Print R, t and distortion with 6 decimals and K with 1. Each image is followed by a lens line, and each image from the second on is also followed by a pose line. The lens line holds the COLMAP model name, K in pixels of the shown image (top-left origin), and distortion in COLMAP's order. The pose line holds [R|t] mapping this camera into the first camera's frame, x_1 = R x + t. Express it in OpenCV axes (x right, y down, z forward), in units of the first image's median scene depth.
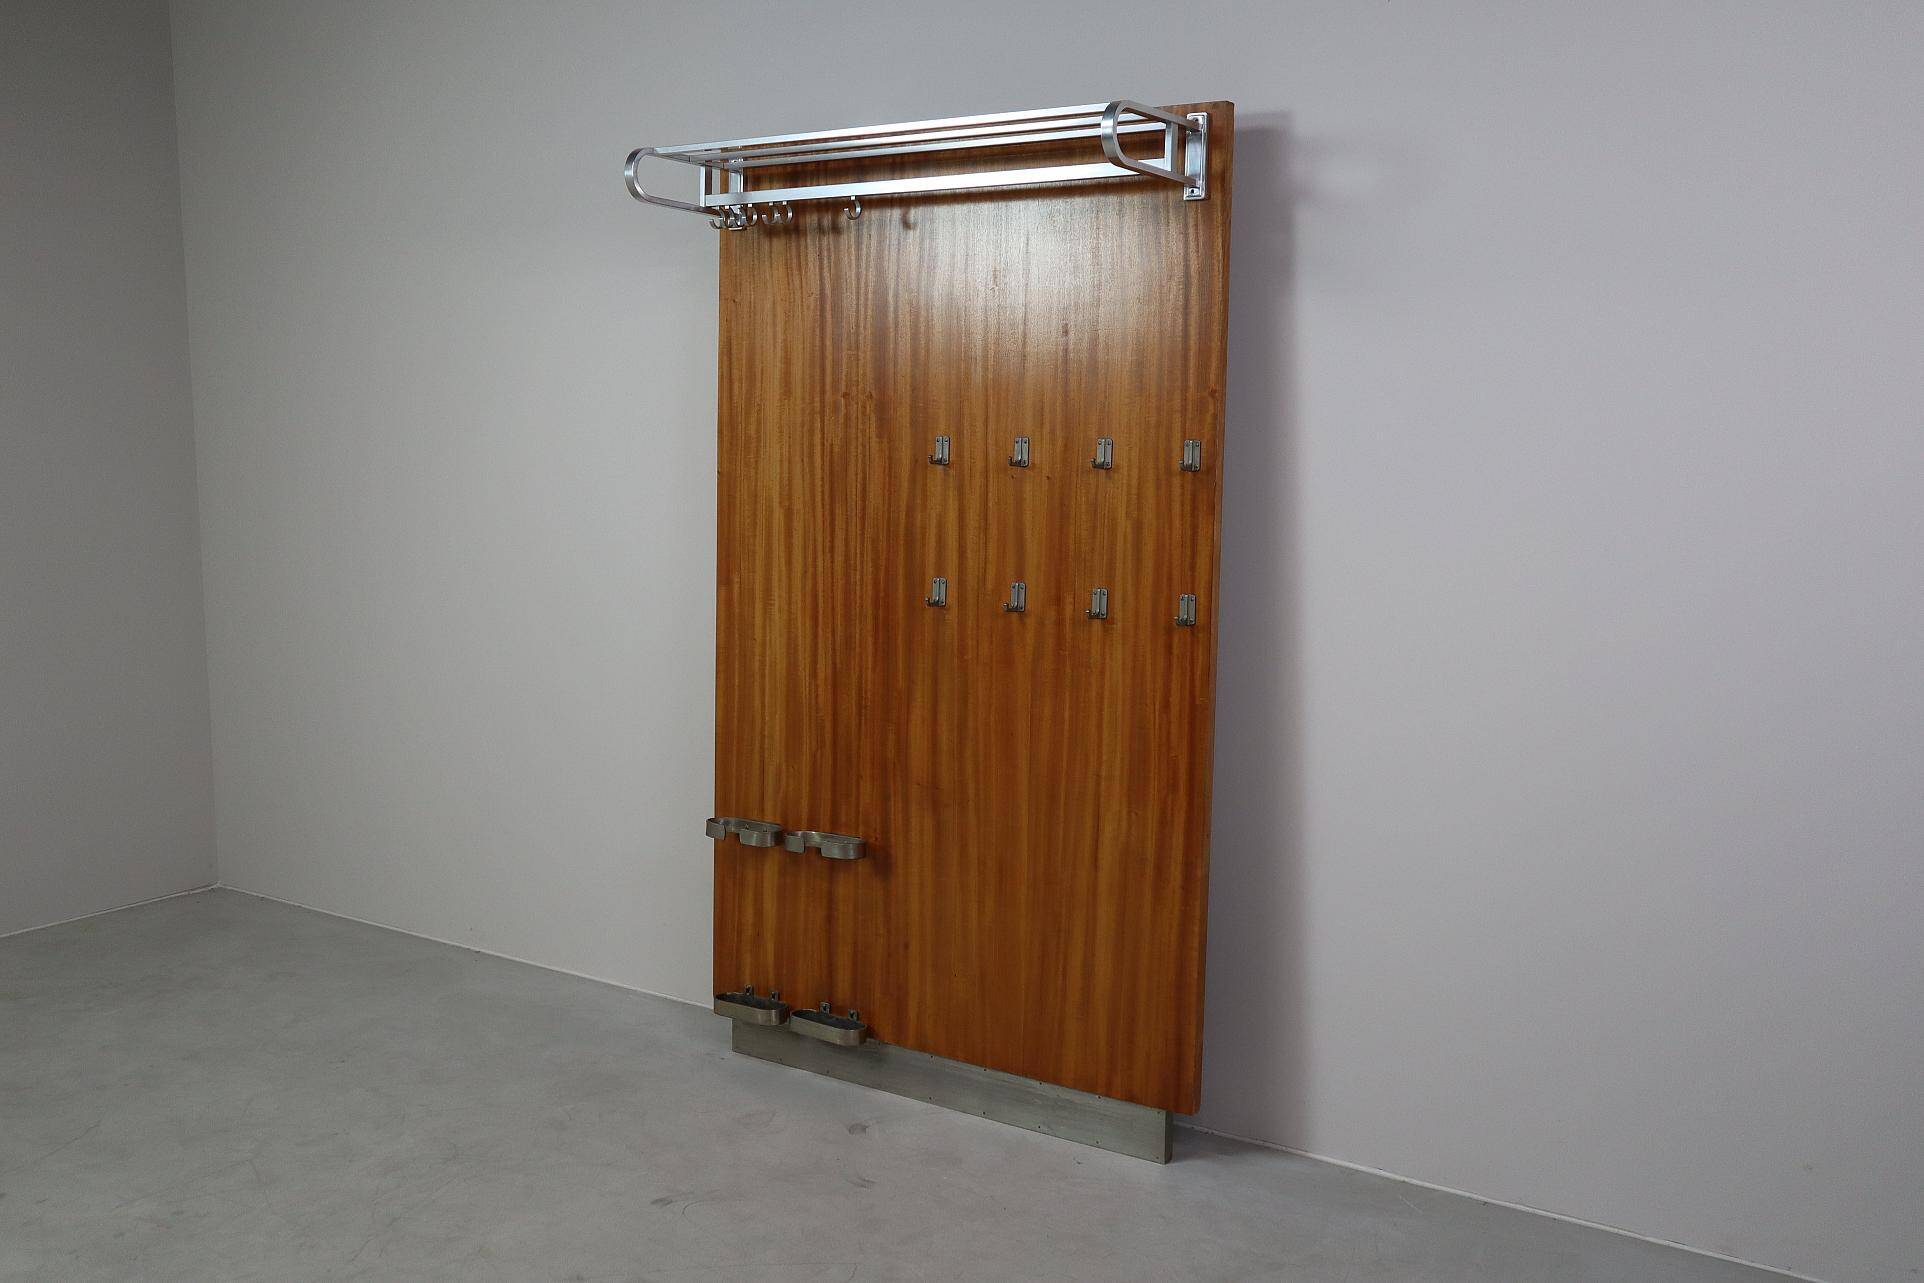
lens RADIAL K [[1928.7, 0, 966.8], [0, 1928.7, 659.8], [0, 0, 1]] dist [-0.017684, 0.000000]
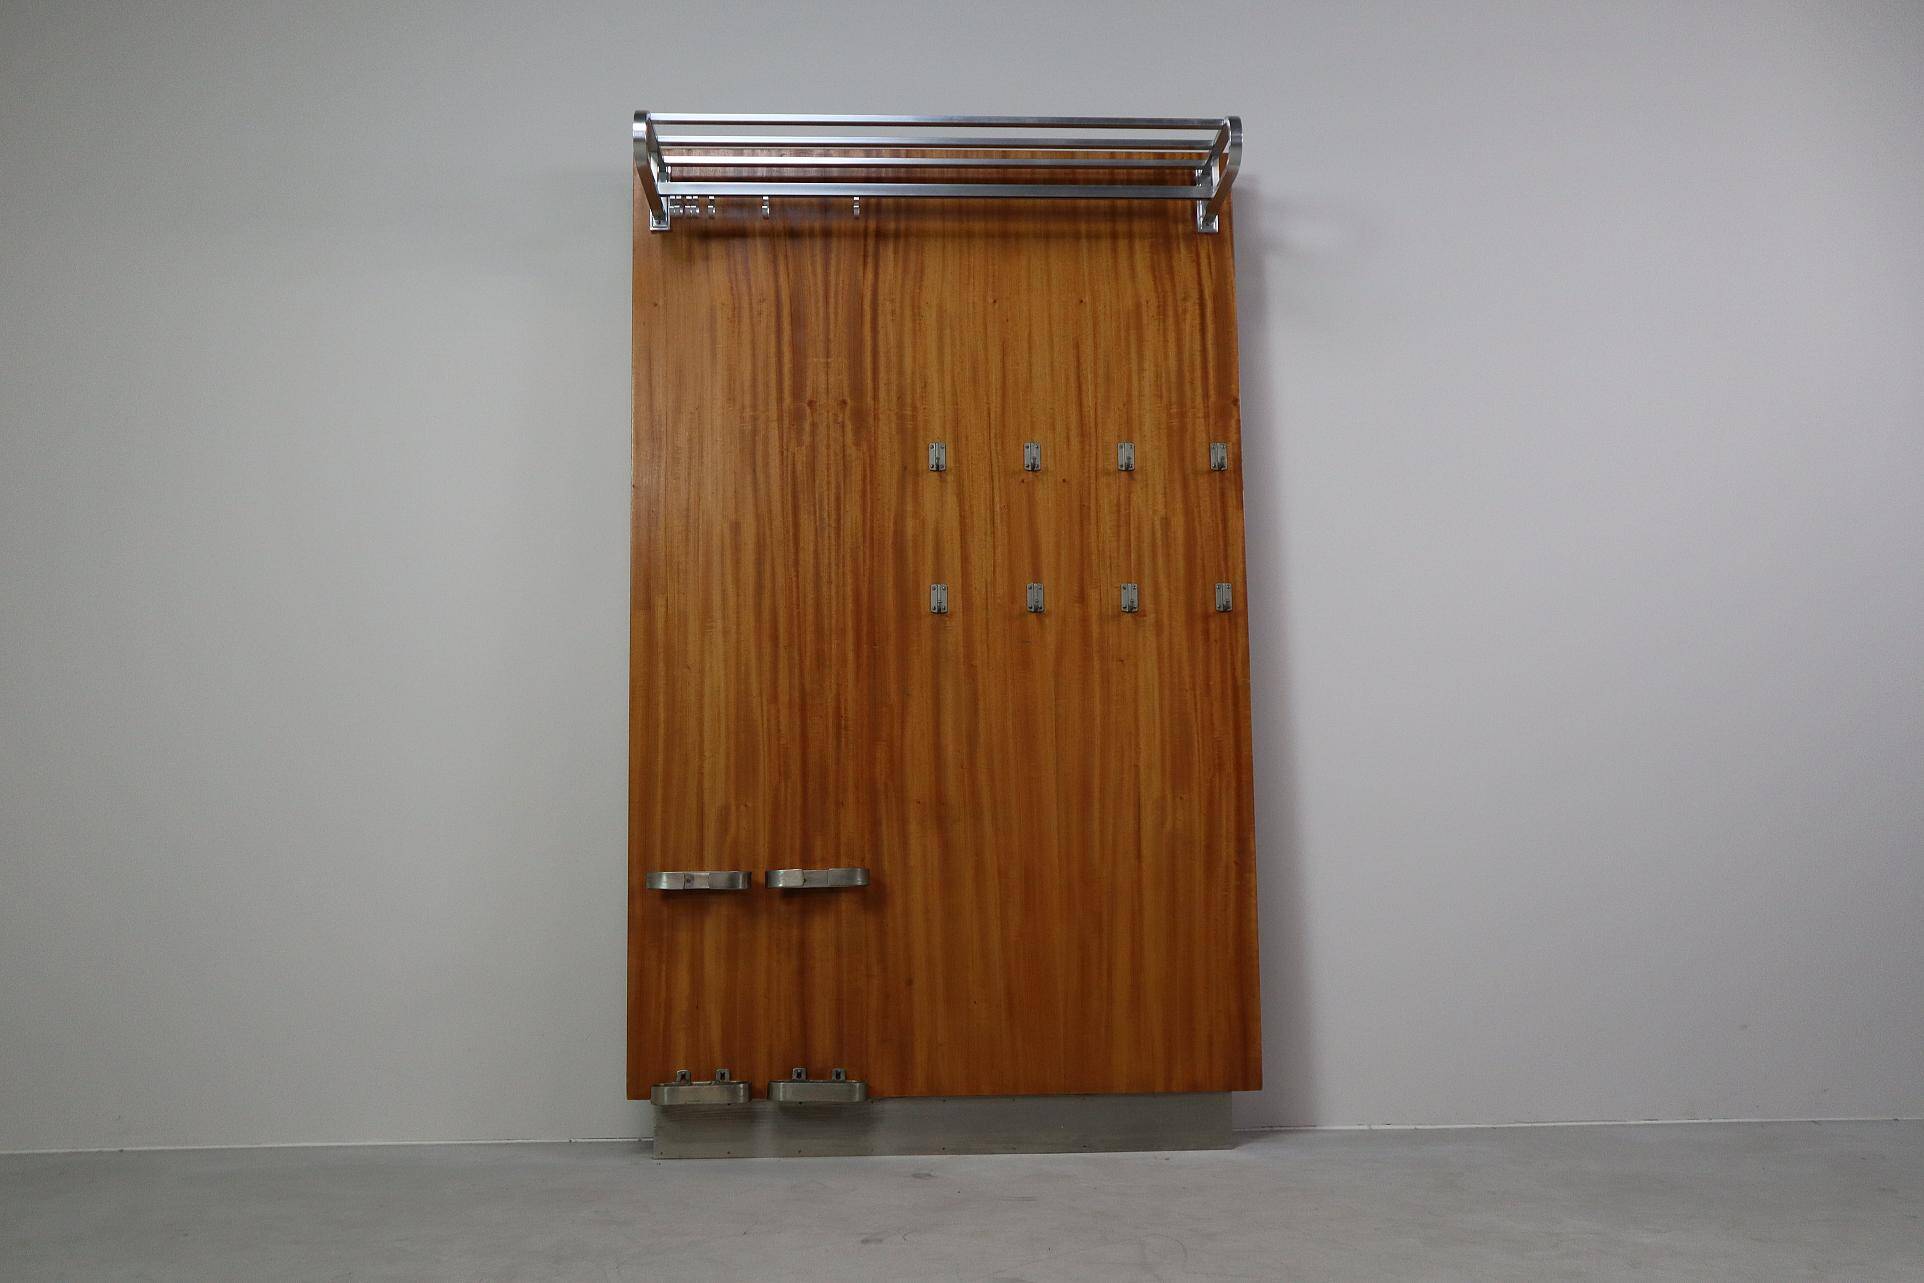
lens RADIAL K [[1928.7, 0, 999.8], [0, 1928.7, 629.6], [0, 0, 1]] dist [-0.017684, 0.000000]
pose [[0.787172, 0.043970, 0.615164, -0.580809], [0.095852, 0.976612, -0.192460, 0.168159], [-0.609239, 0.210464, 0.764547, 0.238010]]
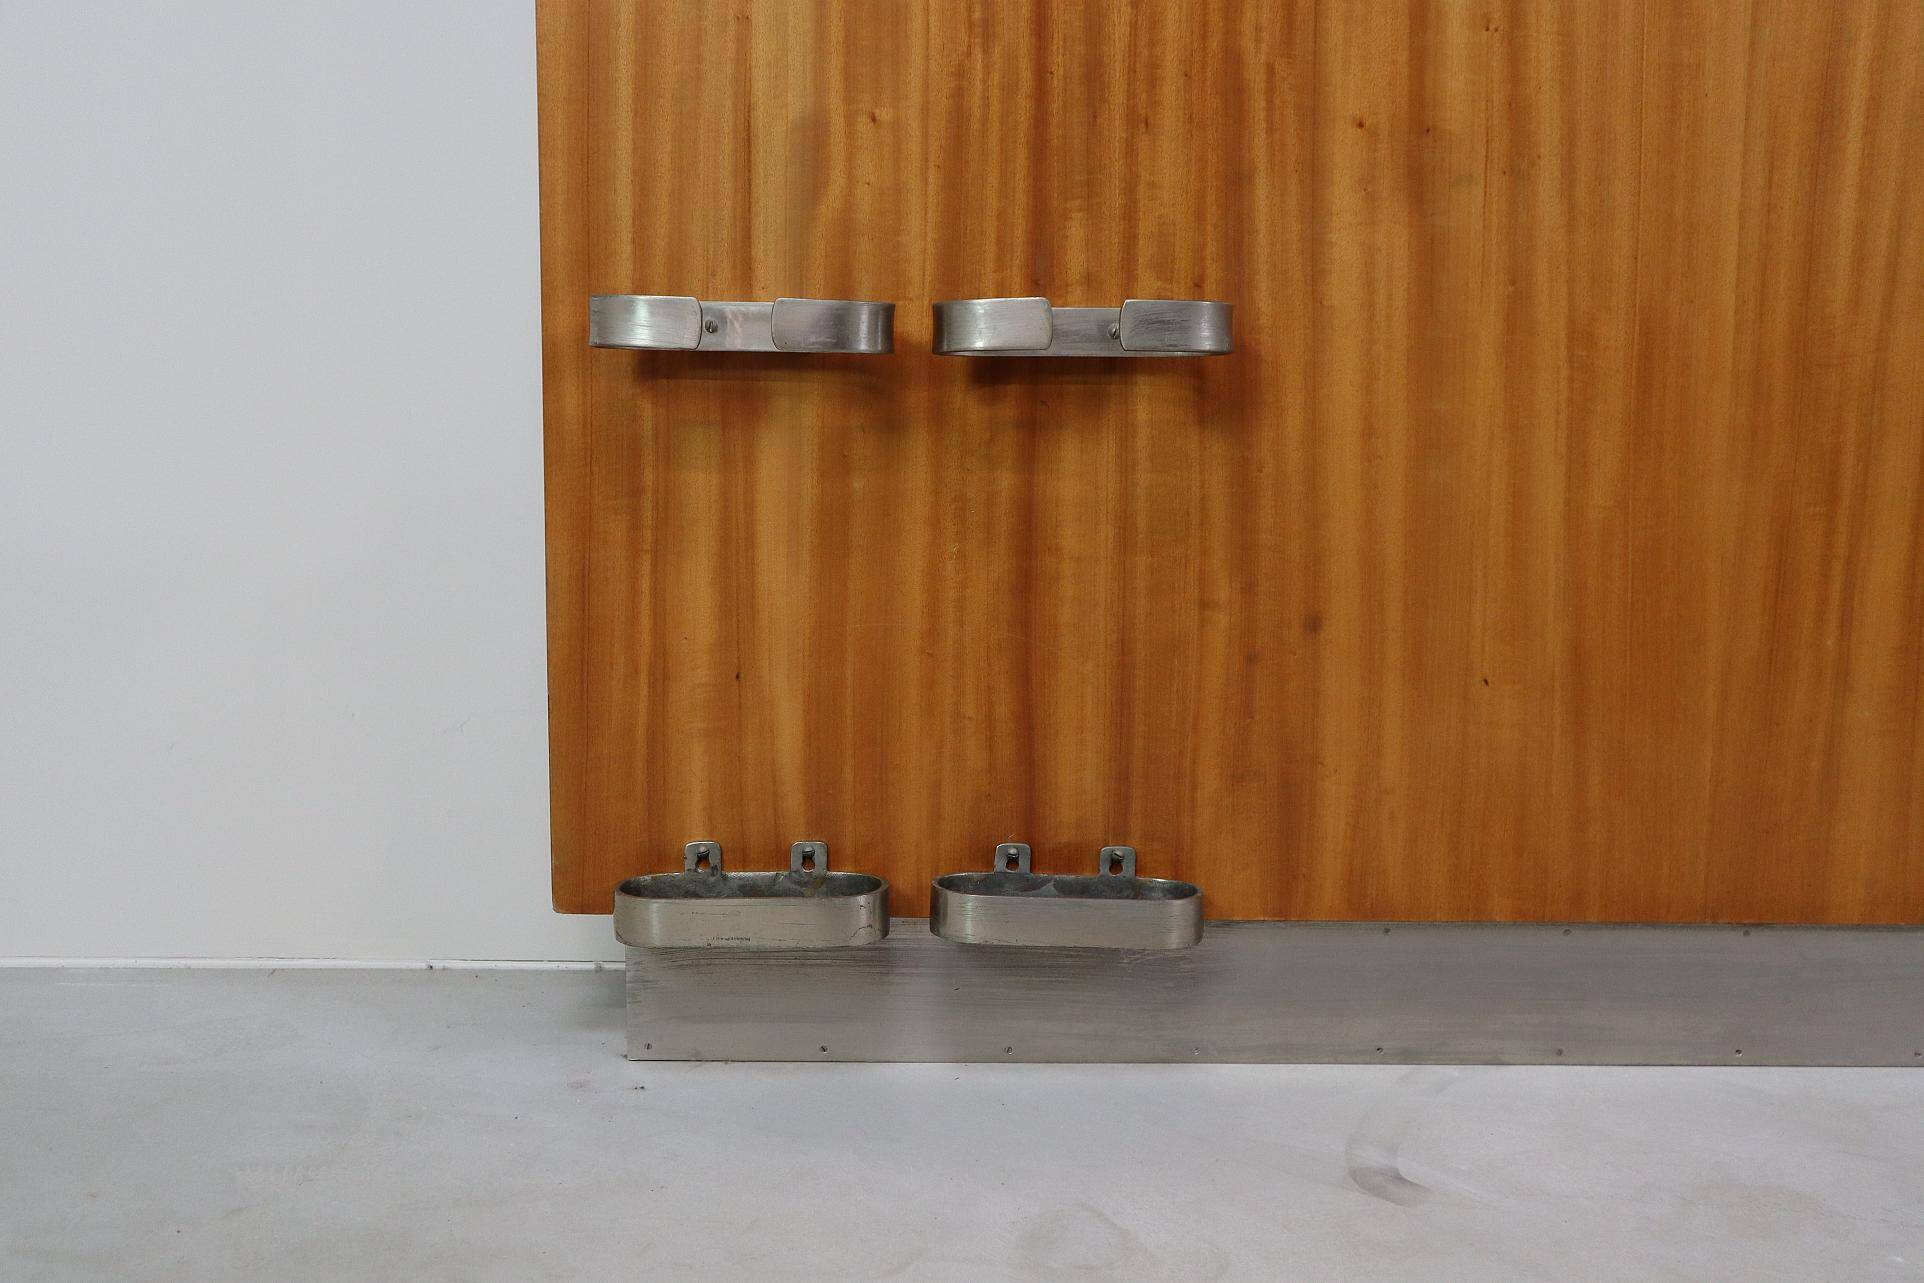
lens RADIAL K [[1928.7, 0, 969.4], [0, 1928.7, 646.5], [0, 0, 1]] dist [-0.017684, 0.000000]
pose [[0.796539, -0.088351, 0.598097, -0.287032], [0.067663, 0.996077, 0.057029, 0.131371], [-0.600789, -0.004957, 0.799392, 0.778478]]
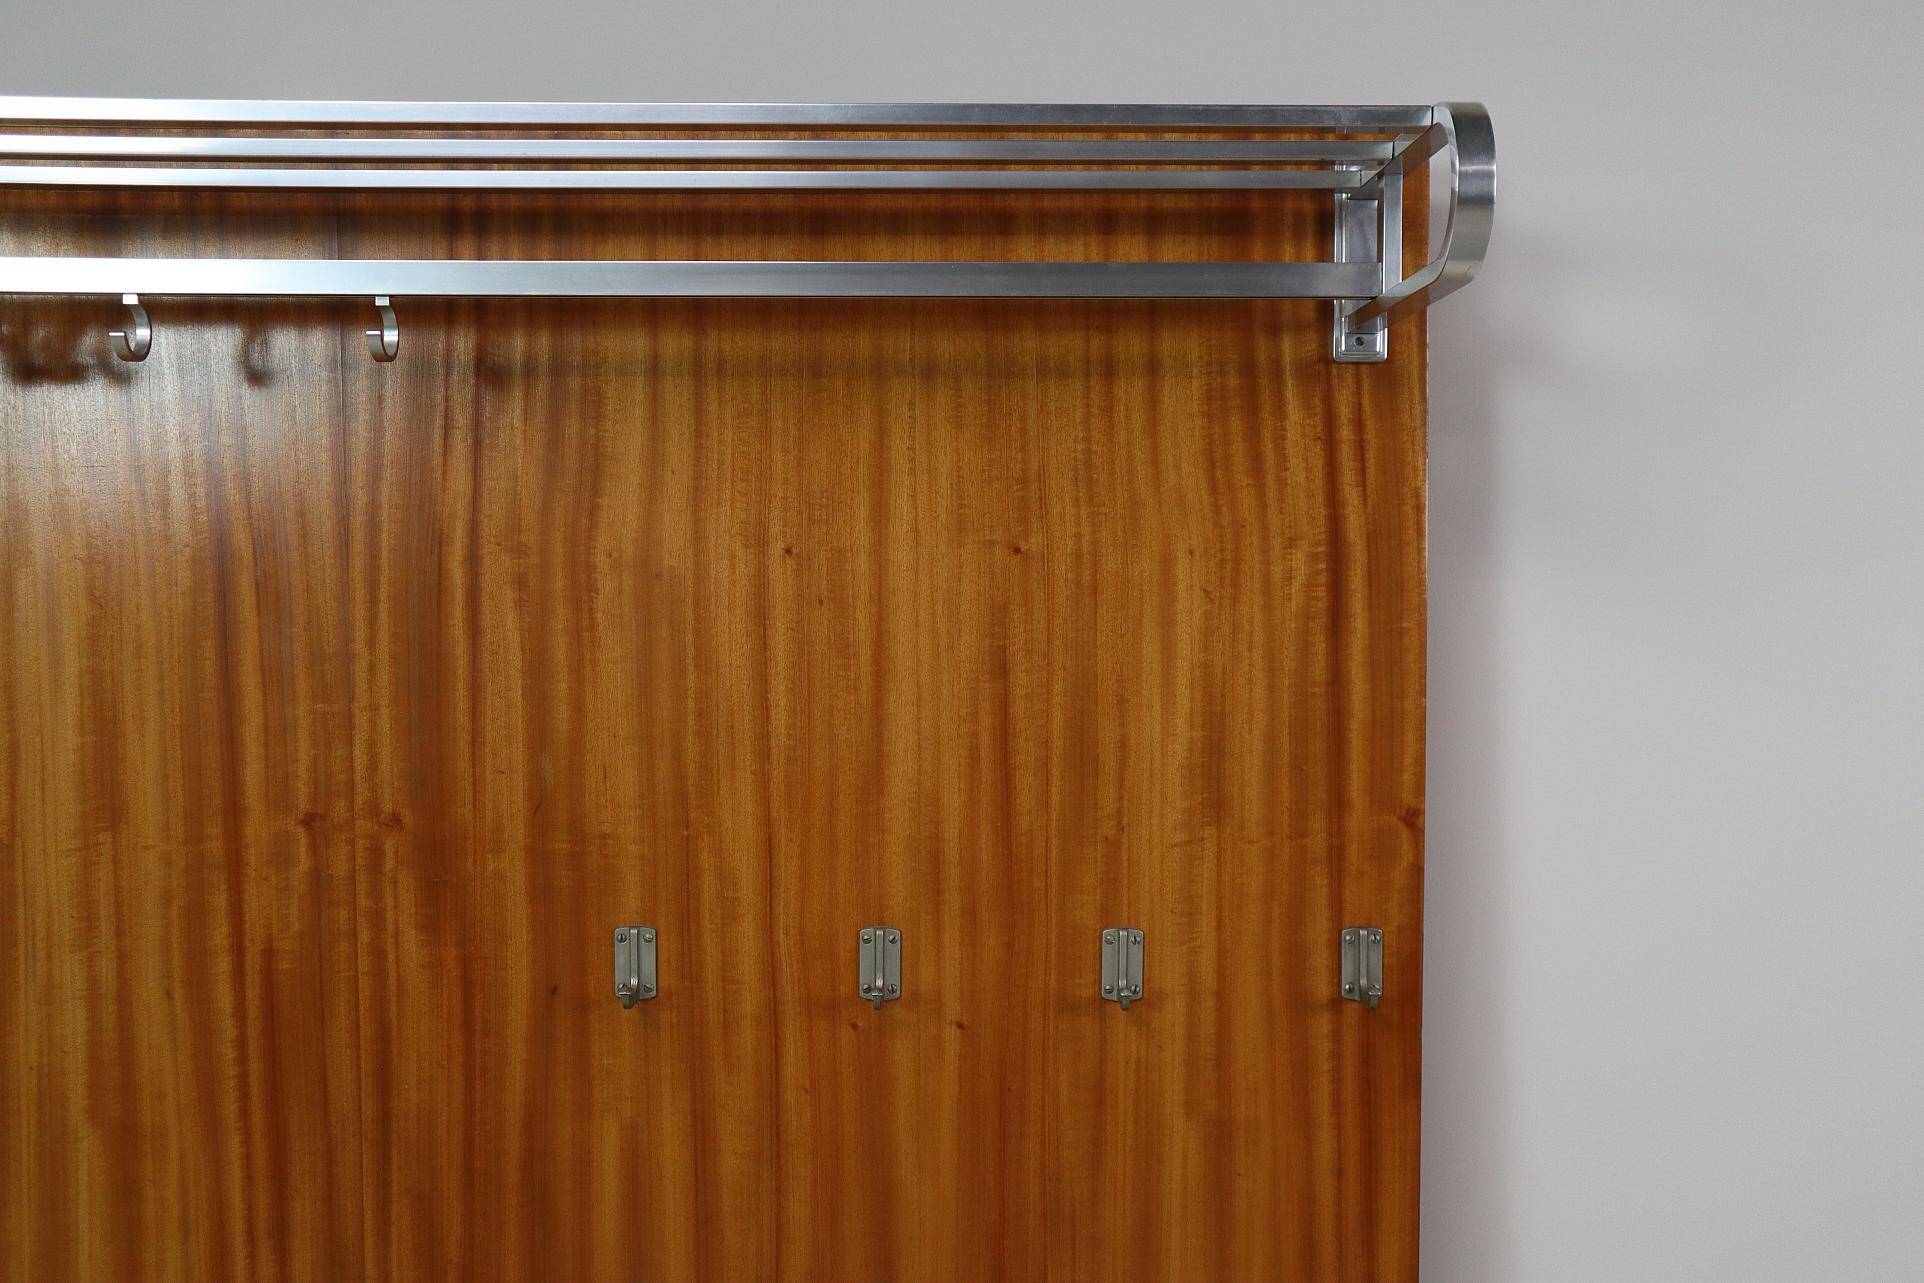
lens RADIAL K [[1928.7, 0, 974.5], [0, 1928.7, 644.7], [0, 0, 1]] dist [-0.017684, 0.000000]
pose [[0.818377, -0.052267, 0.572300, -0.171098], [0.074197, 0.997130, -0.015033, -0.158042], [-0.569872, 0.054765, 0.819906, 0.629318]]
